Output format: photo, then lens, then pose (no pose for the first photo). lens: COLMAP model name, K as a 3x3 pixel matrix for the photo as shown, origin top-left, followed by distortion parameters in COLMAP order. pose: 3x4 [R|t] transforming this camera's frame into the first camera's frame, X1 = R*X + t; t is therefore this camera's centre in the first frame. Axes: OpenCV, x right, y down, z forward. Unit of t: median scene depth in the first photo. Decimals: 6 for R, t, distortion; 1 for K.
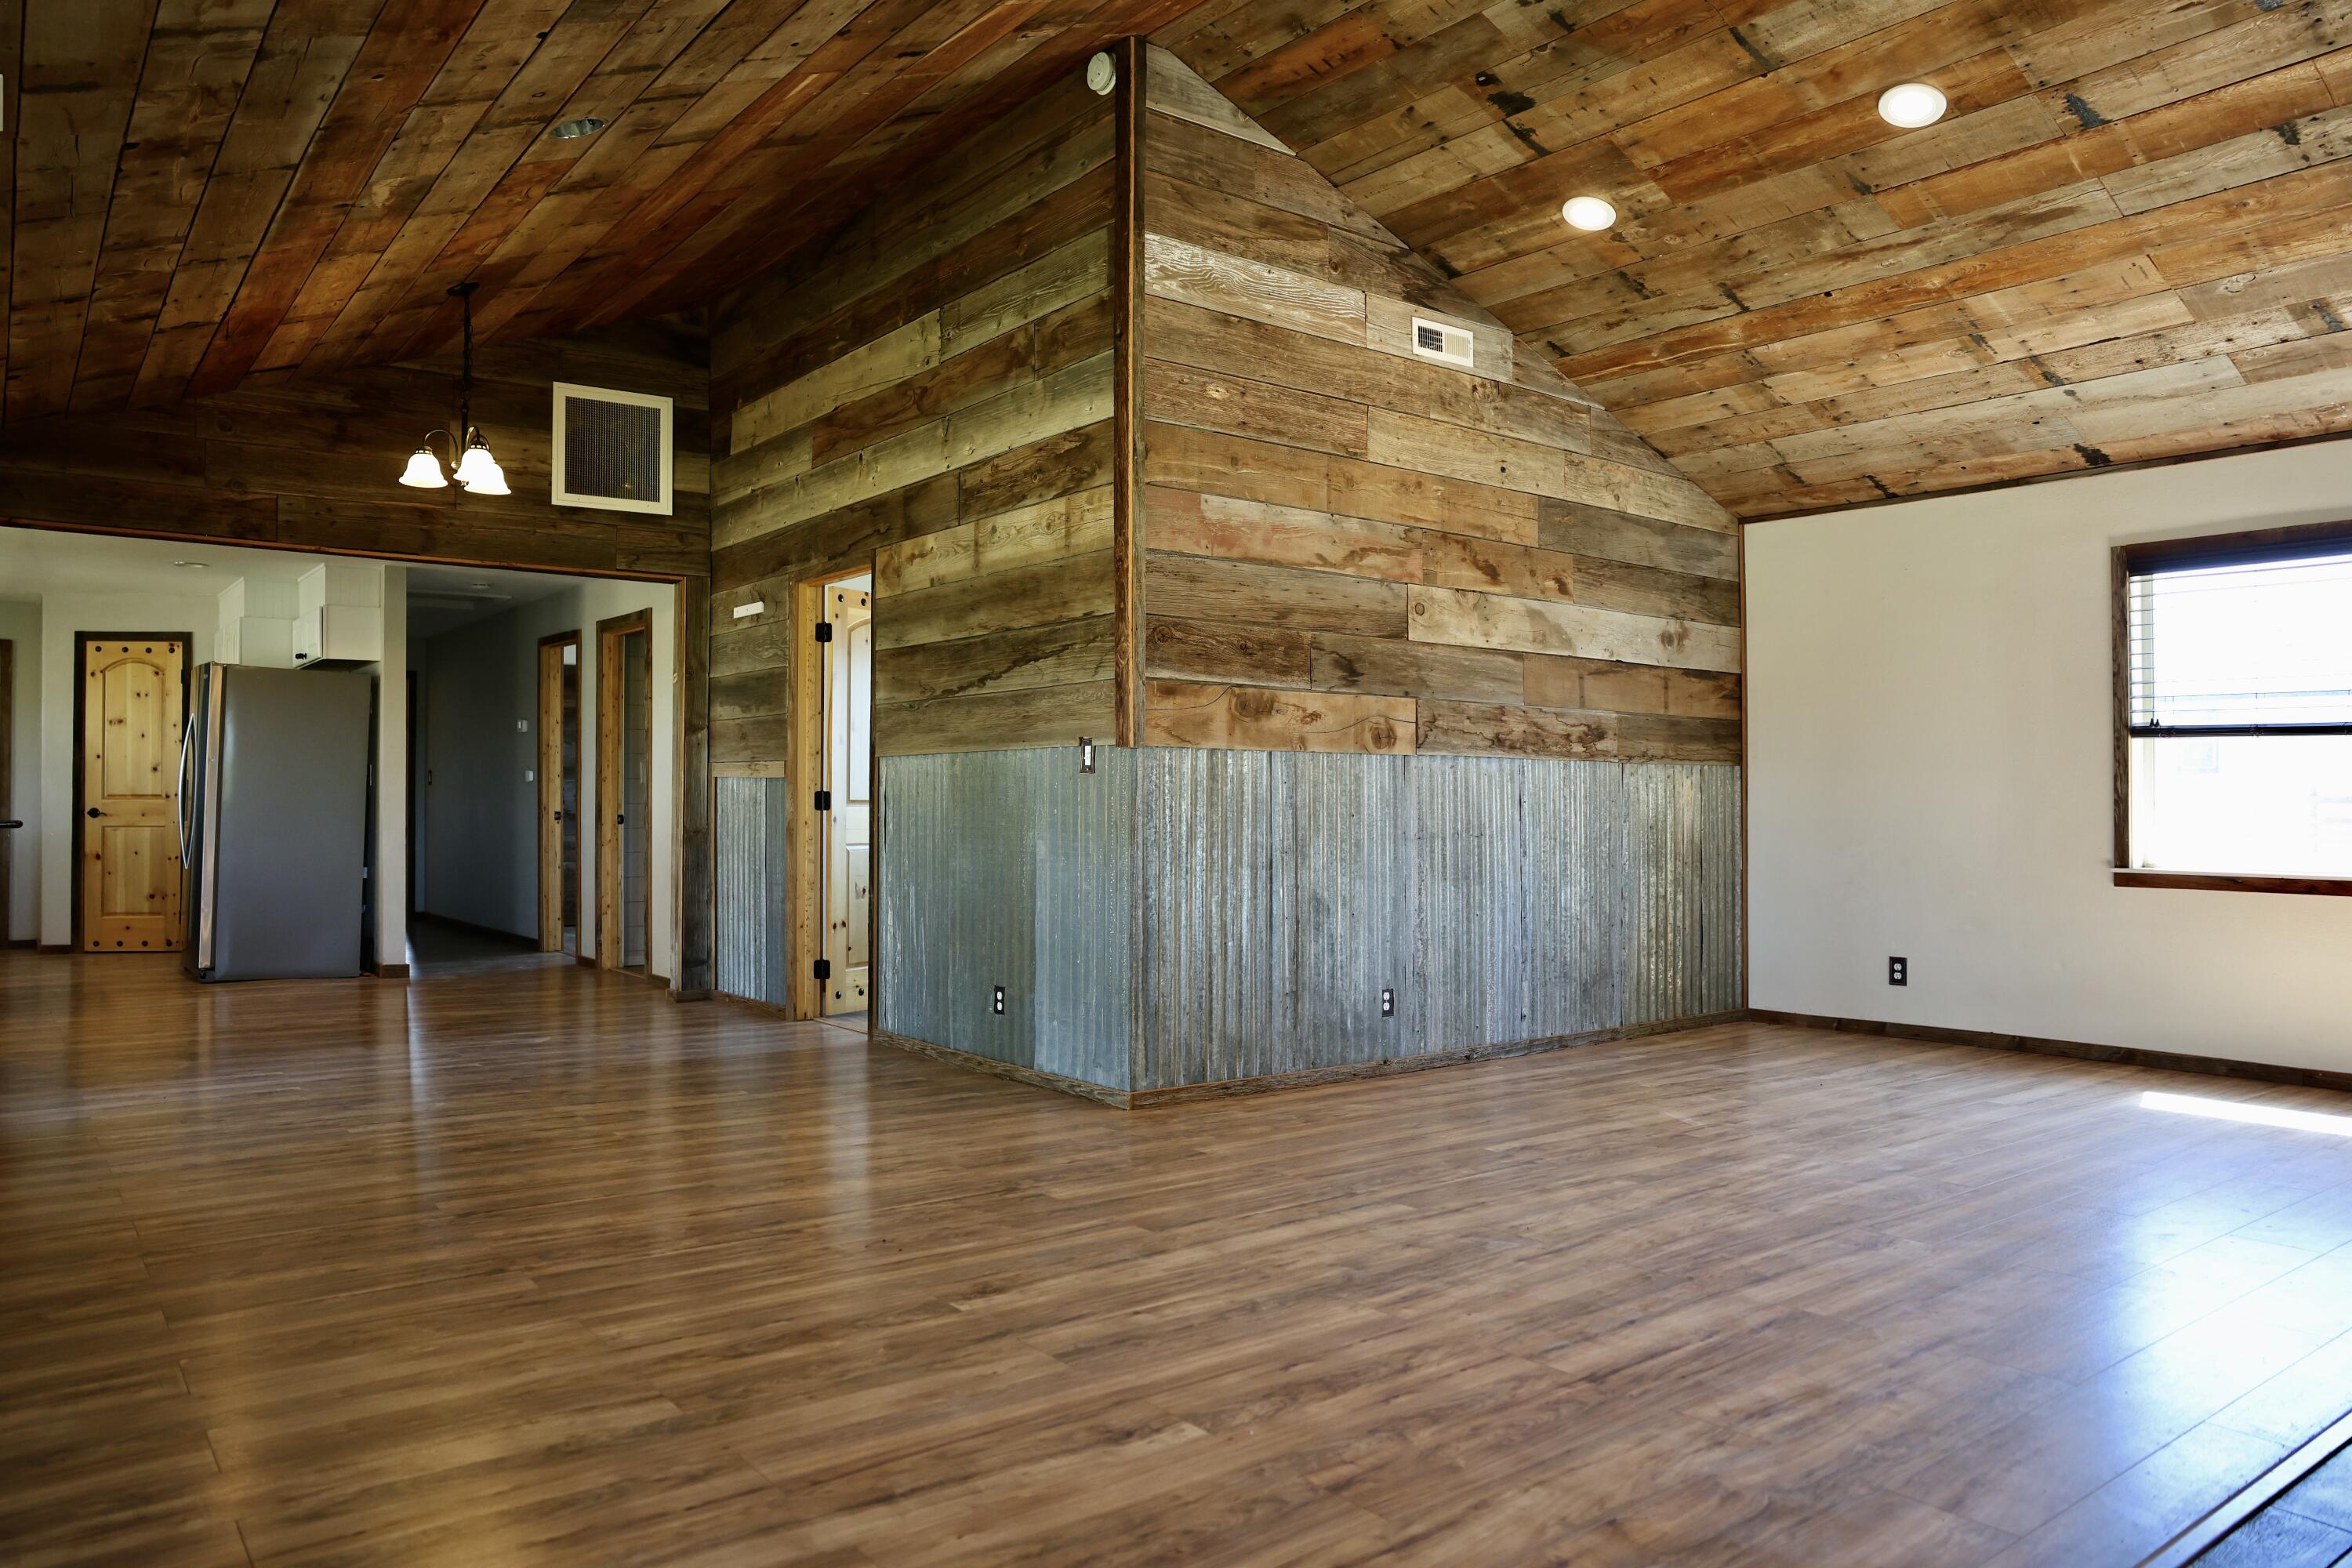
lens RADIAL K [[1609.0, 0, 1174.6], [0, 1609.0, 779.3], [0, 0, 1]] dist [-0.114602, 0.097049]
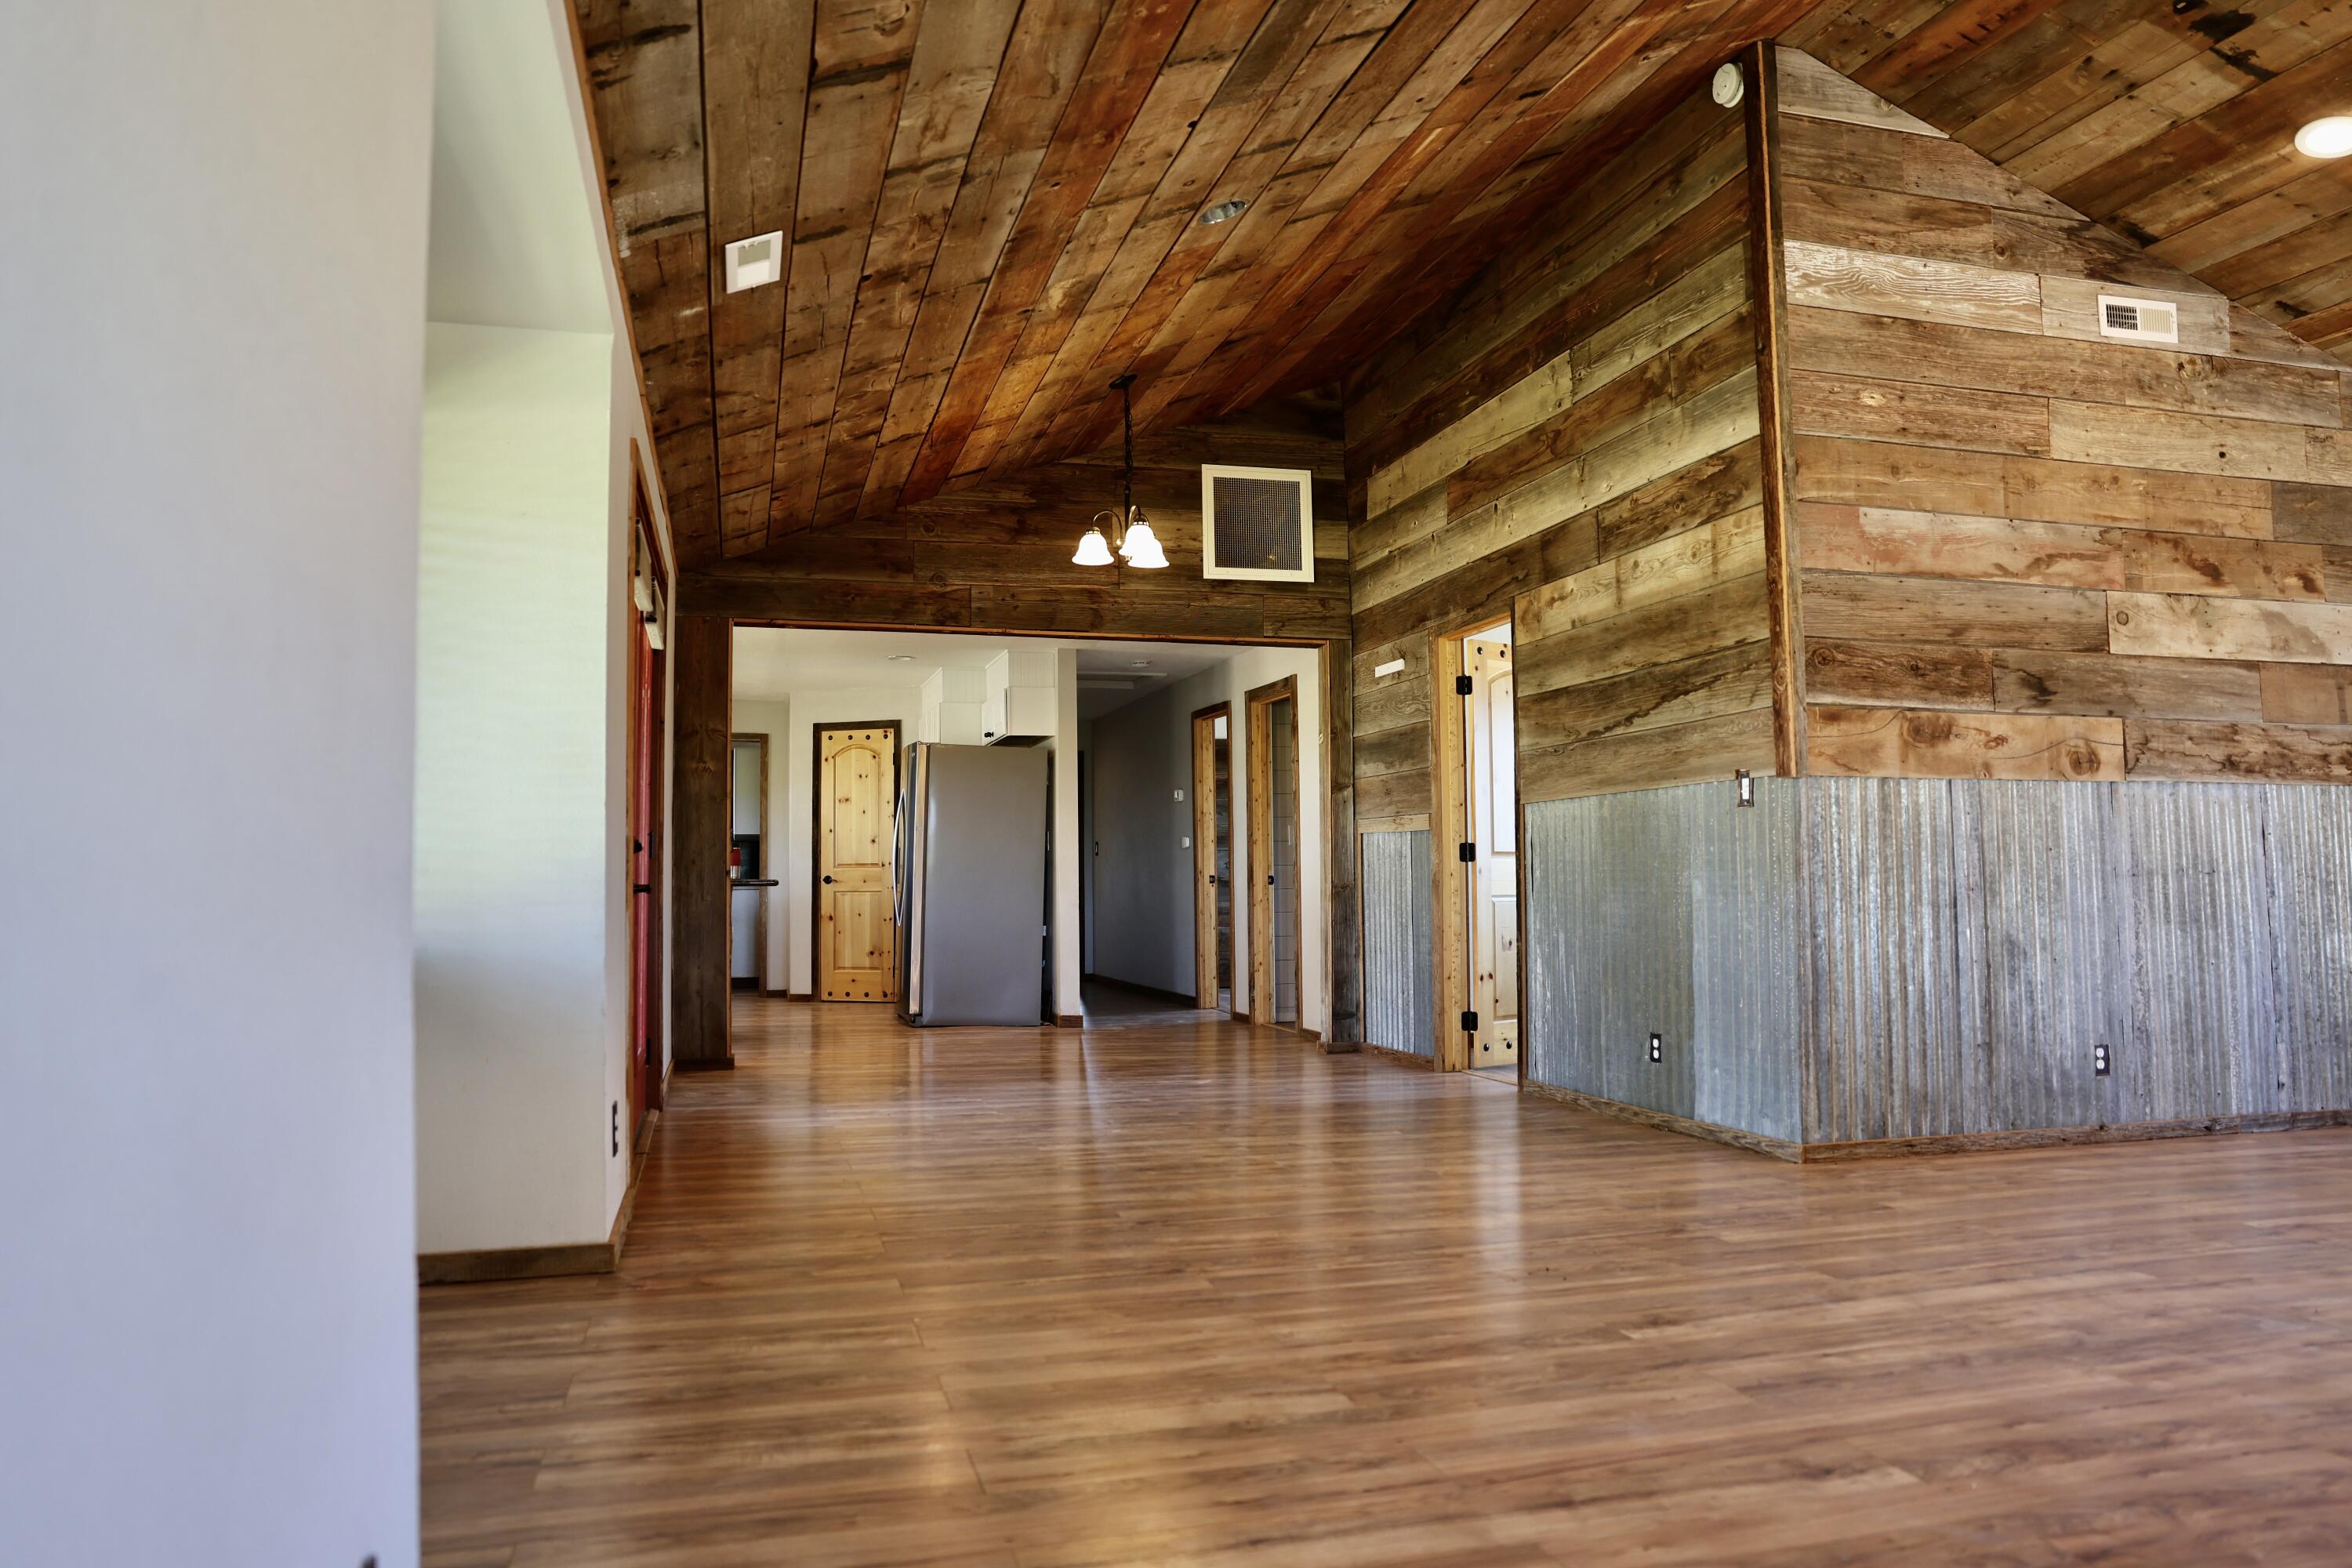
lens RADIAL K [[1609.0, 0, 1174.6], [0, 1609.0, 779.3], [0, 0, 1]] dist [-0.114602, 0.097049]
pose [[0.924983, -0.033183, -0.378558, -0.009468], [0.014094, 0.998490, -0.053088, 0.022661], [0.379748, 0.043770, 0.924054, -0.000740]]
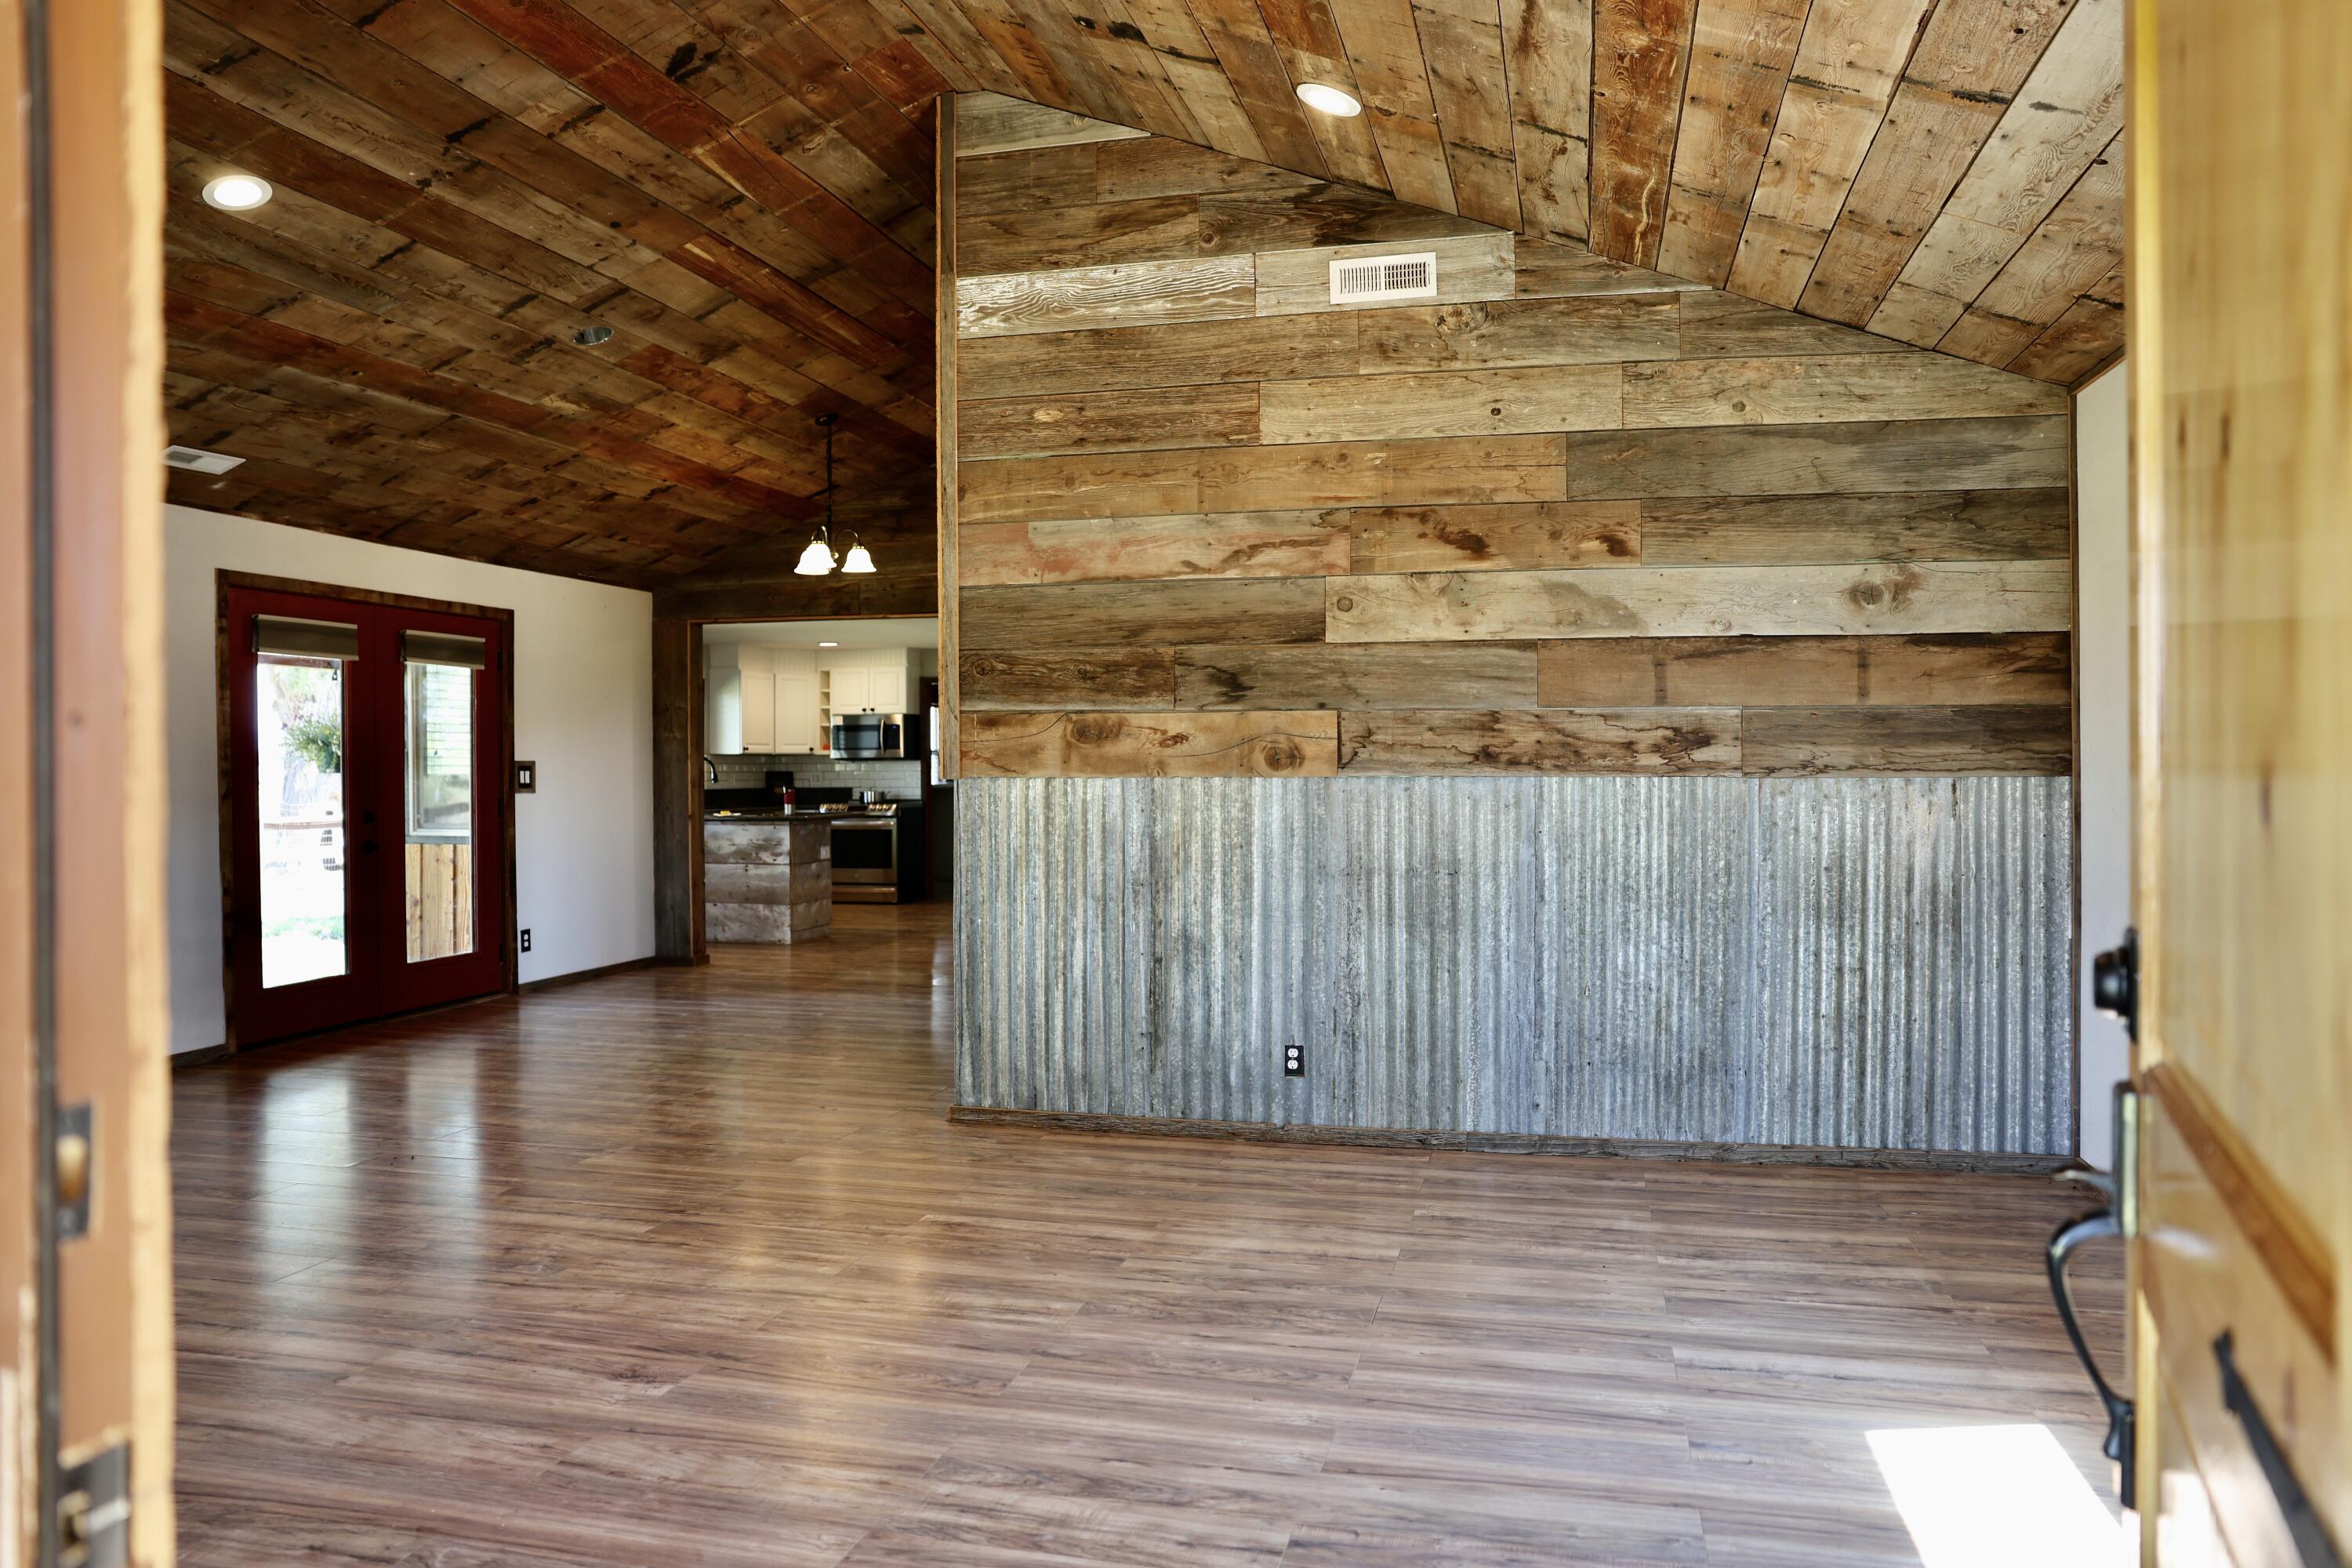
lens RADIAL K [[1609.0, 0, 1174.6], [0, 1609.0, 779.3], [0, 0, 1]] dist [-0.114602, 0.097049]
pose [[0.617926, -0.000941, -0.786235, 0.779840], [0.017175, 0.999777, 0.012301, -0.026182], [0.786048, -0.021105, 0.617805, 0.410999]]
